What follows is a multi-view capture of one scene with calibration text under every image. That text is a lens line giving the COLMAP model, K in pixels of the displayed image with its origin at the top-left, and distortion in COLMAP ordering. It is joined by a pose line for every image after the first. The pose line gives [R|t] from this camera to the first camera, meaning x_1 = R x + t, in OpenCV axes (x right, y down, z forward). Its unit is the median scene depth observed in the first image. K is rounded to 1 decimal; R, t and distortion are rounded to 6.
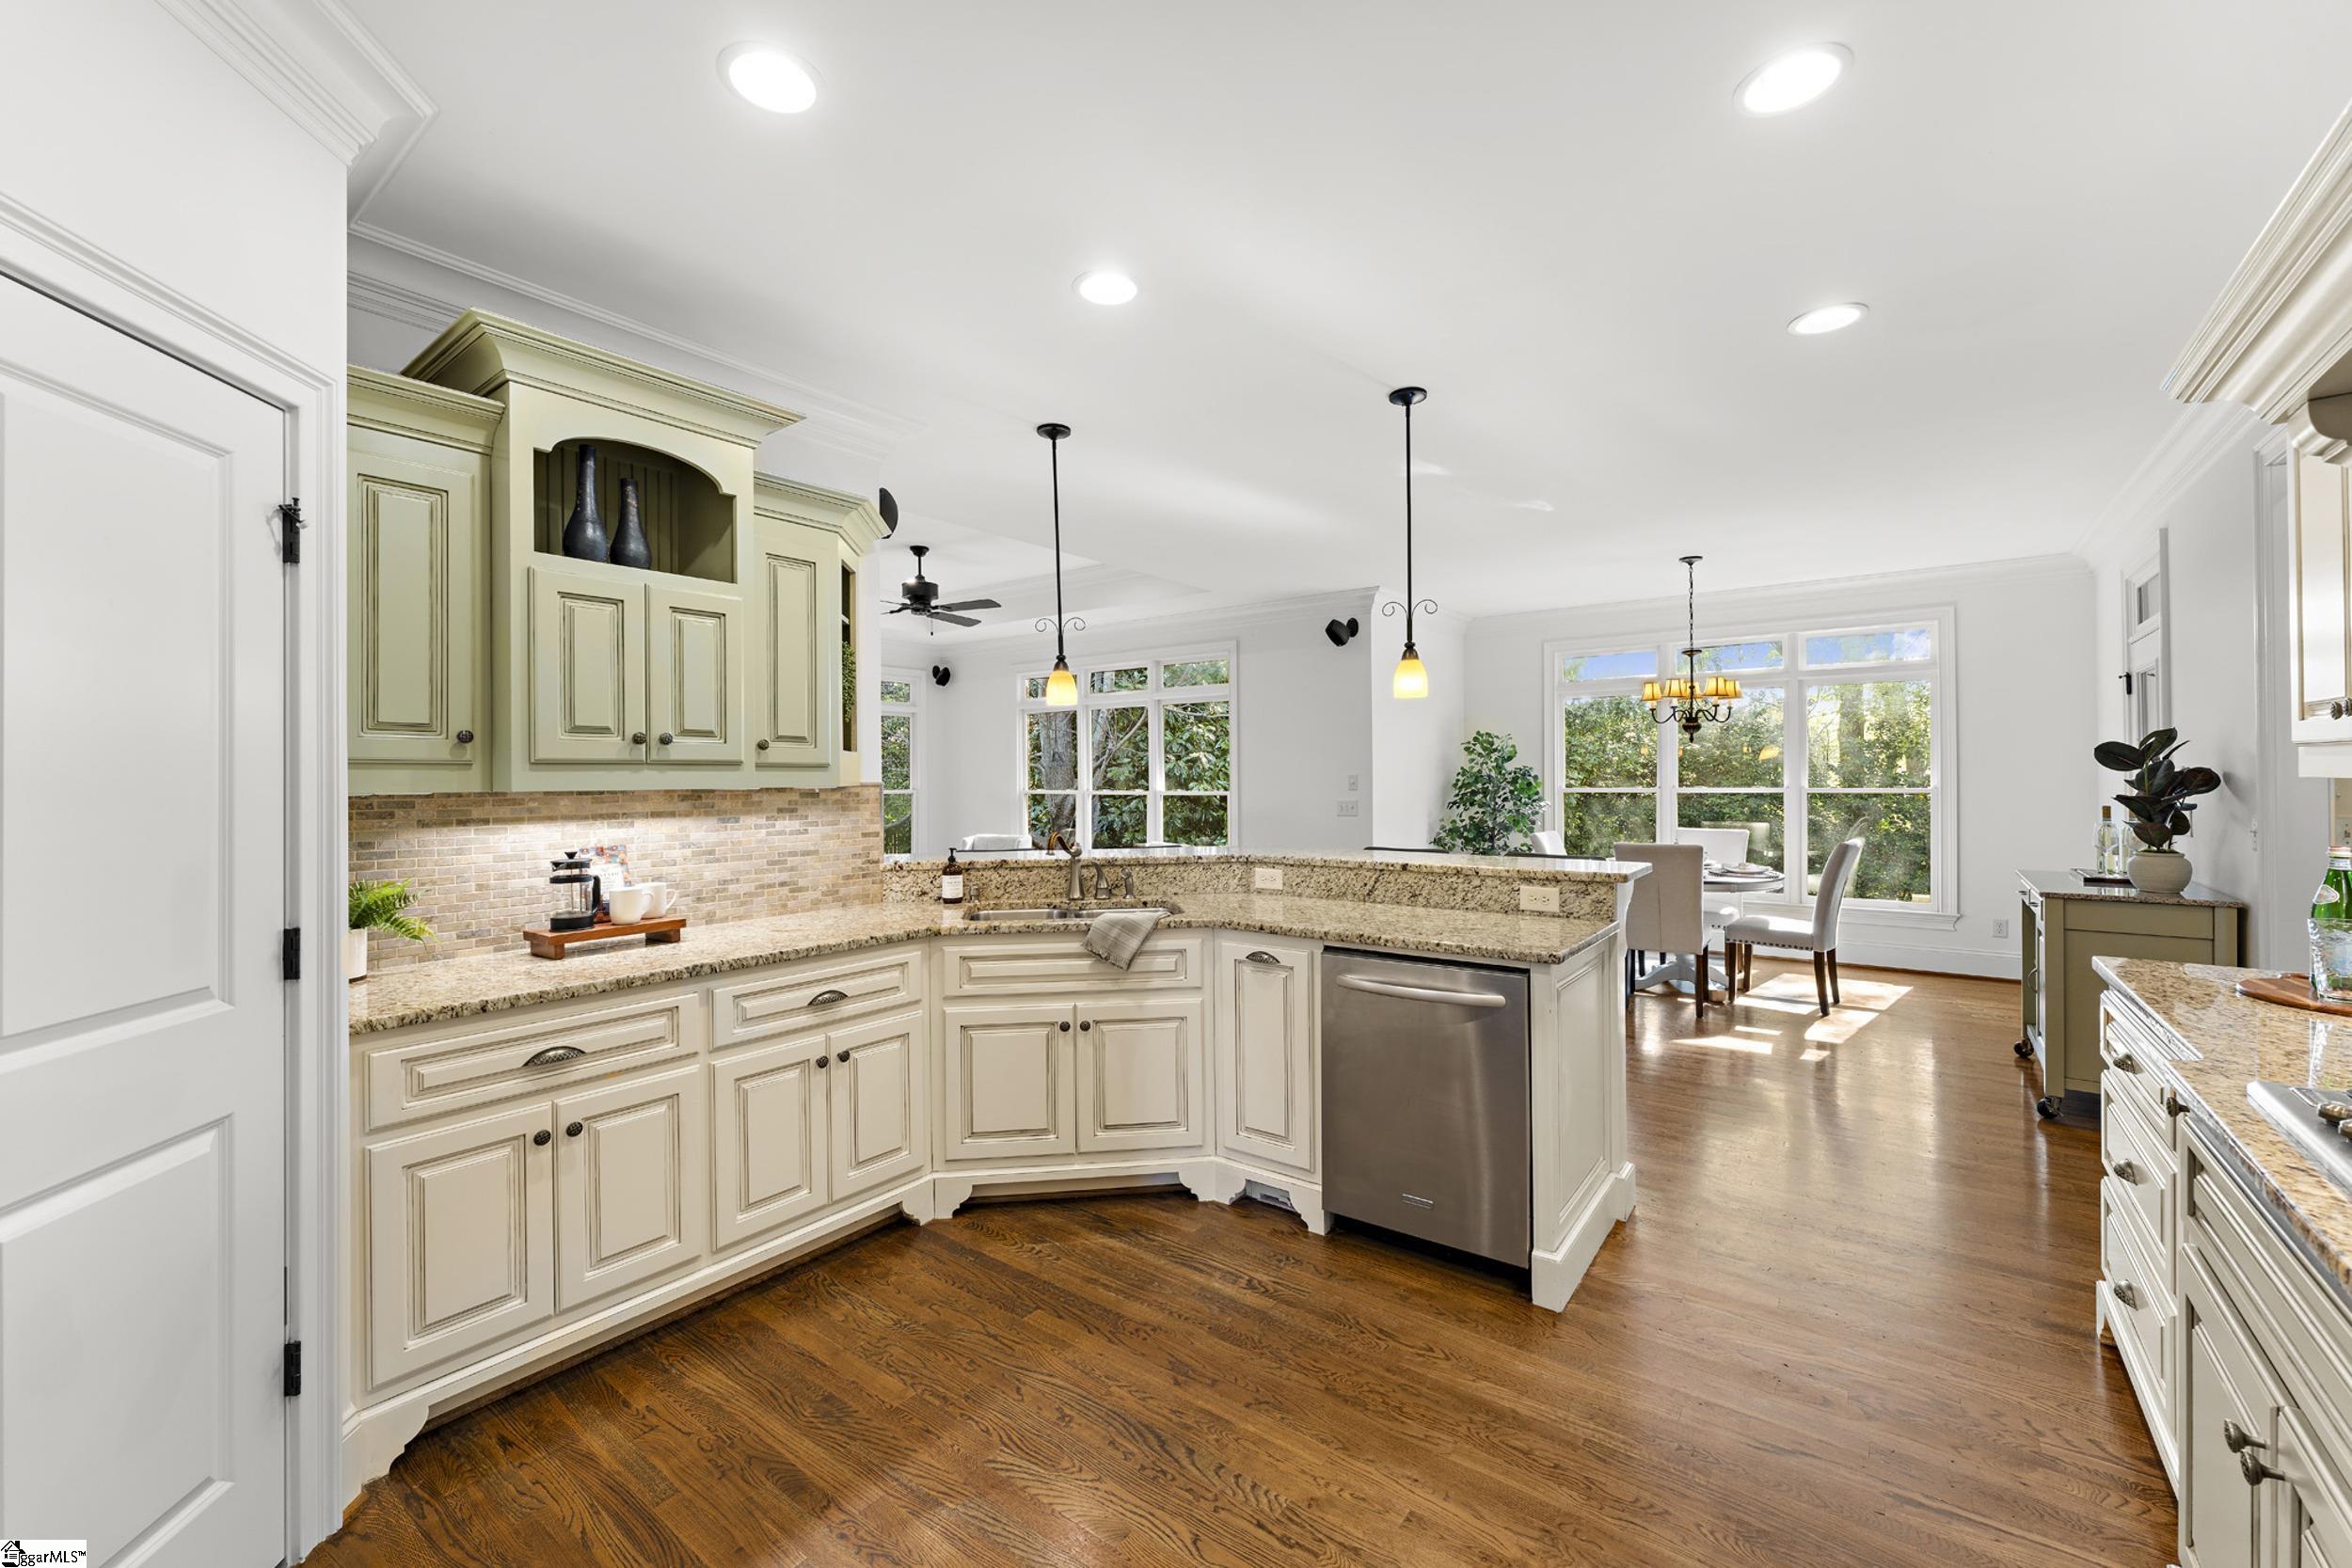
lens RADIAL K [[952.4, 0, 1172.4], [0, 952.4, 777.2], [0, 0, 1]] dist [-0.002091, 0.000027]
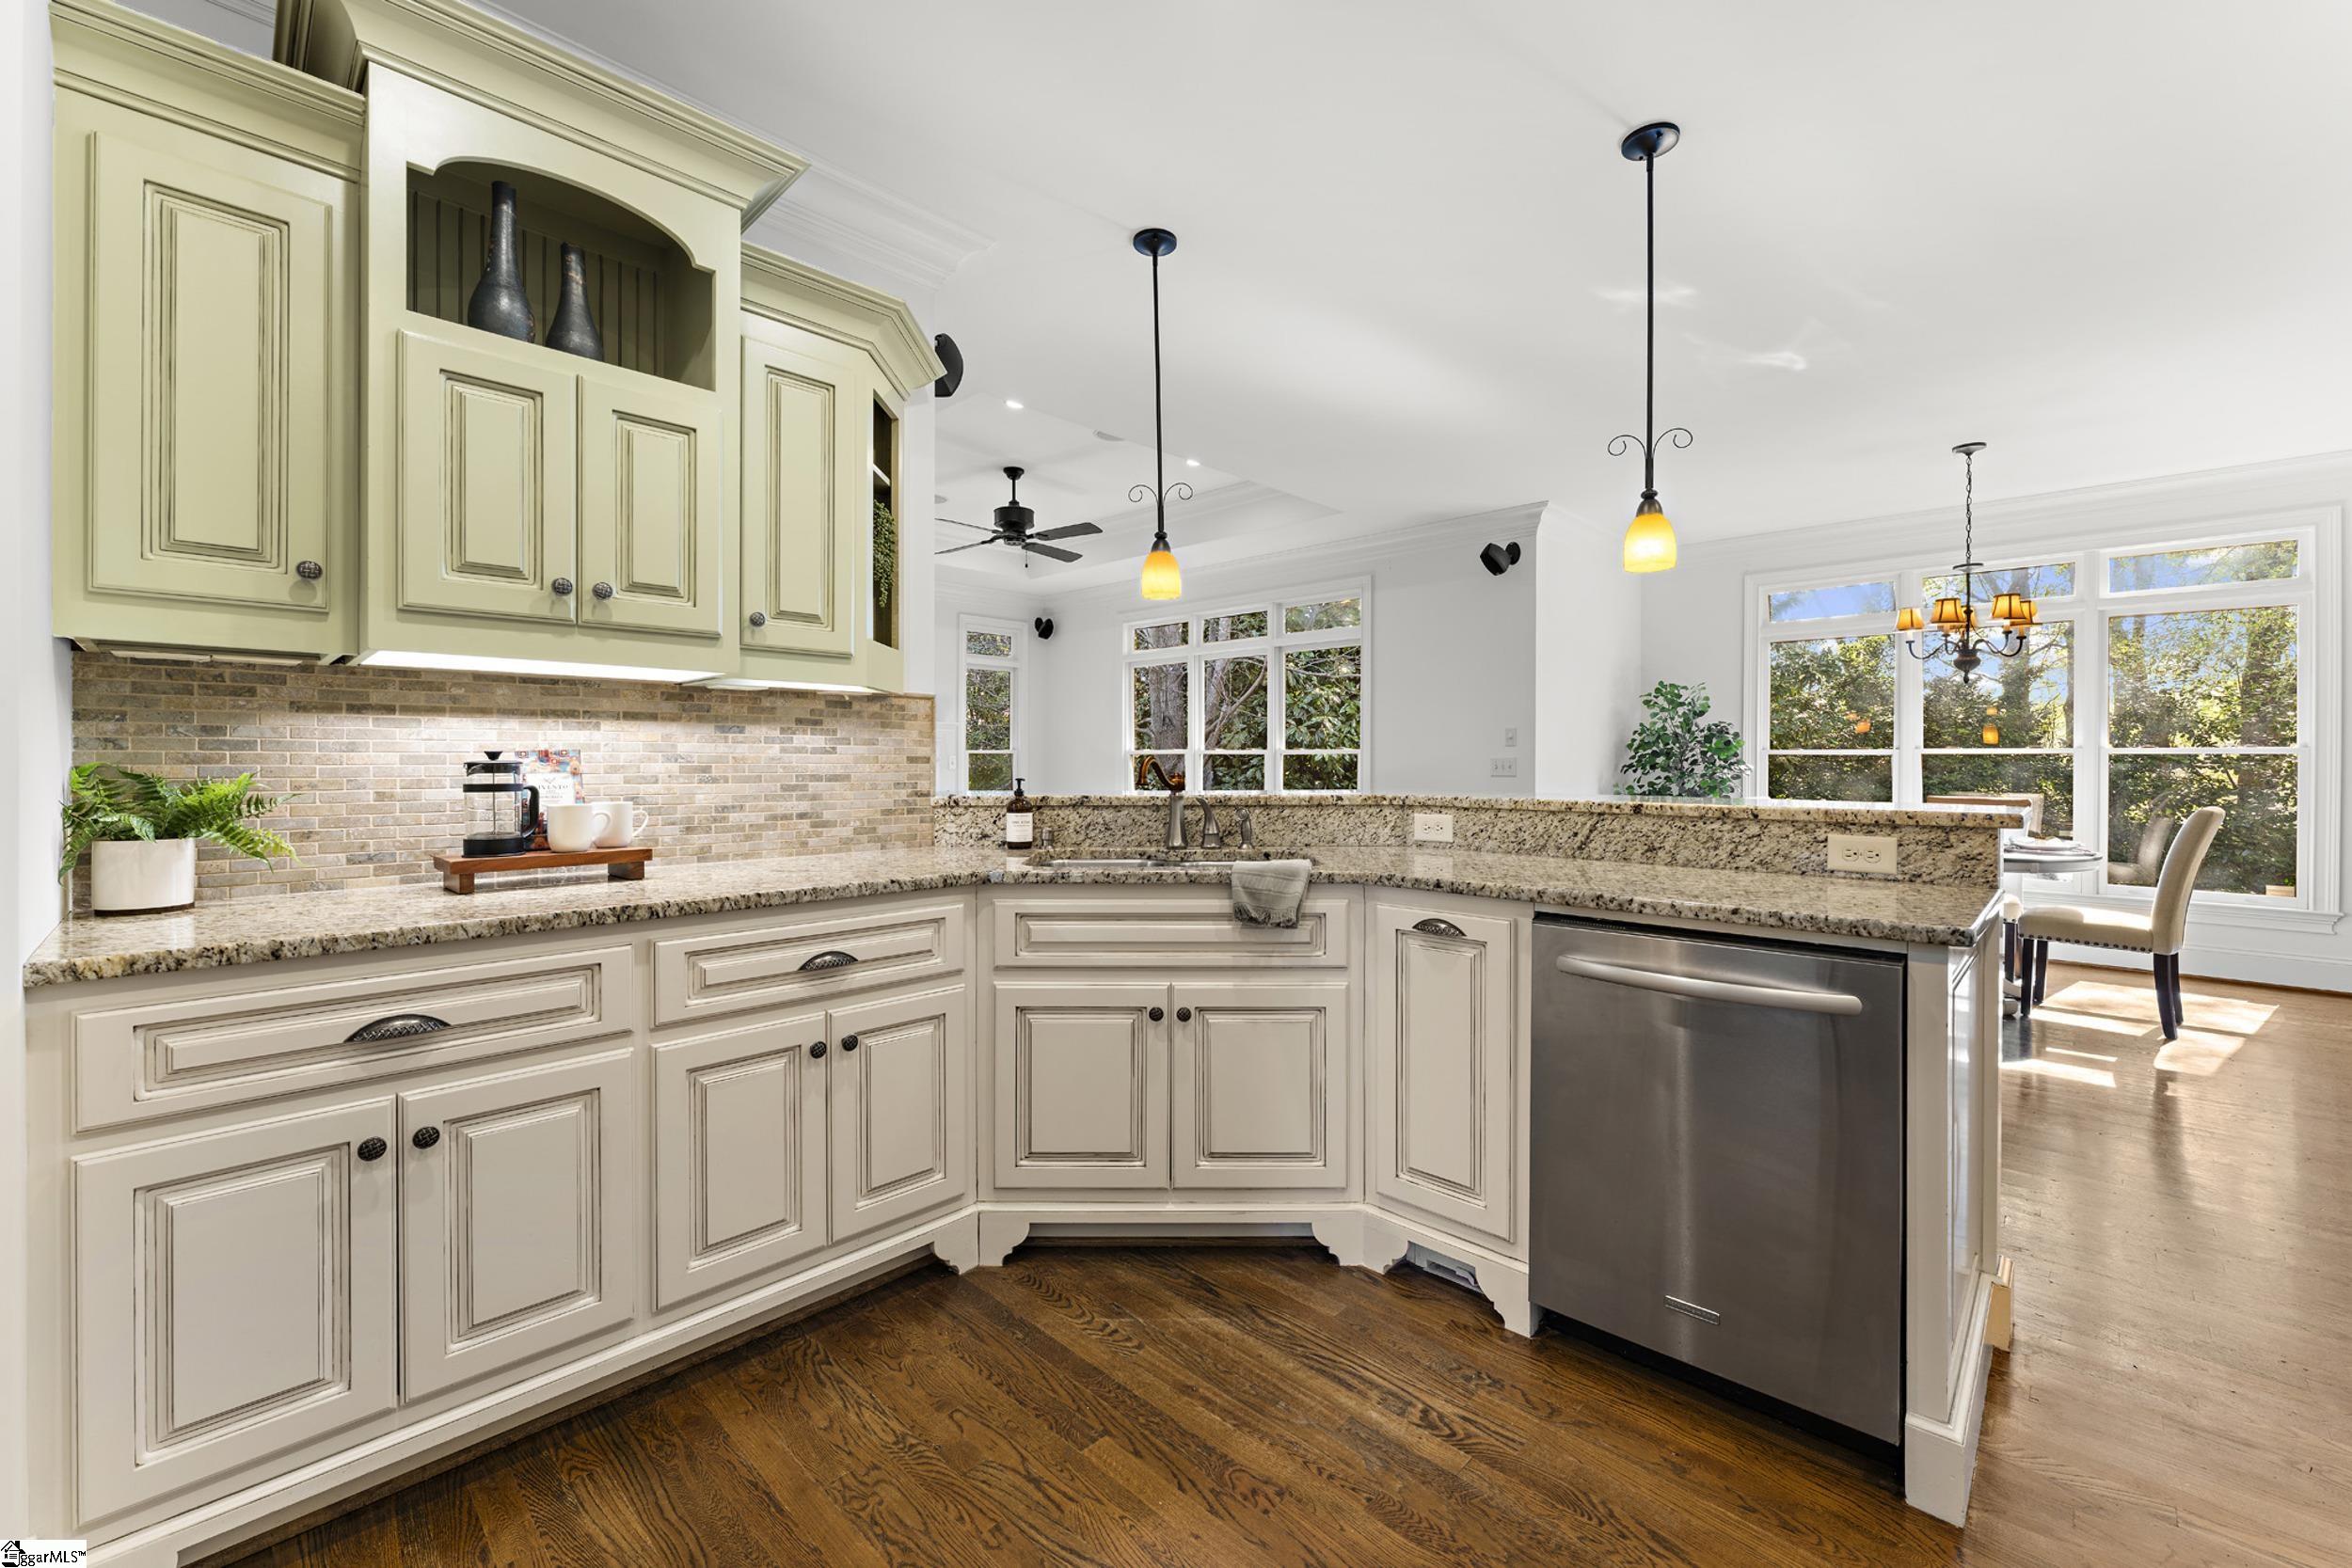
lens RADIAL K [[952.4, 0, 1167.2], [0, 952.4, 766.8], [0, 0, 1]] dist [-0.002091, 0.000027]
pose [[0.992049, 0.010650, -0.125399, -0.016693], [-0.009963, 0.999932, 0.006098, 0.073541], [0.125456, -0.004800, 0.992088, 0.300771]]
